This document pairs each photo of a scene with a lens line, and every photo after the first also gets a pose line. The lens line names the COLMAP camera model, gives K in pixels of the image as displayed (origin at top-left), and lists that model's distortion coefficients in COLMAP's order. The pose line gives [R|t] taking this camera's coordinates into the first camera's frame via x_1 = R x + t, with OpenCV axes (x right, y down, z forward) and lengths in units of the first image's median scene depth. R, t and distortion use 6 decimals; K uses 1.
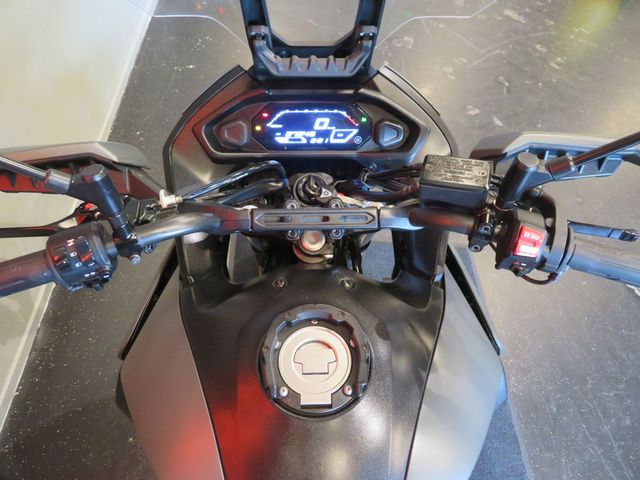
lens RADIAL K [[454.9, 0, 324.8], [0, 454.9, 240.8], [0, 0, 1]] dist [-0.003400, -0.001746]
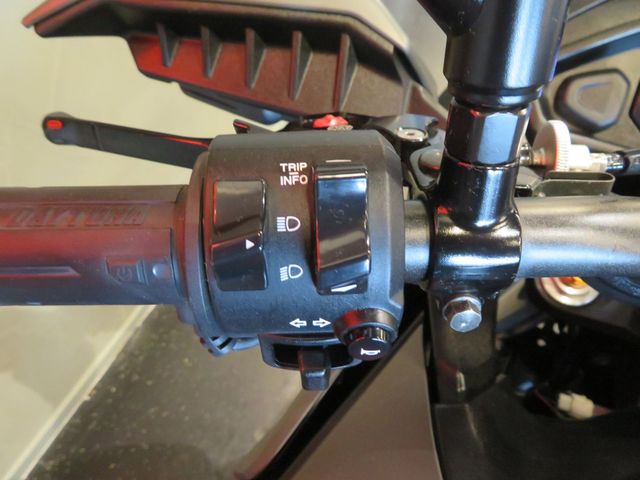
lens RADIAL K [[454.9, 0, 324.8], [0, 454.9, 240.8], [0, 0, 1]] dist [-0.003400, -0.001746]
pose [[0.931355, 0.268265, -0.246194, -0.297208], [-0.298243, 0.949932, -0.093166, 0.033716], [0.208875, 0.160196, 0.964732, 0.487634]]
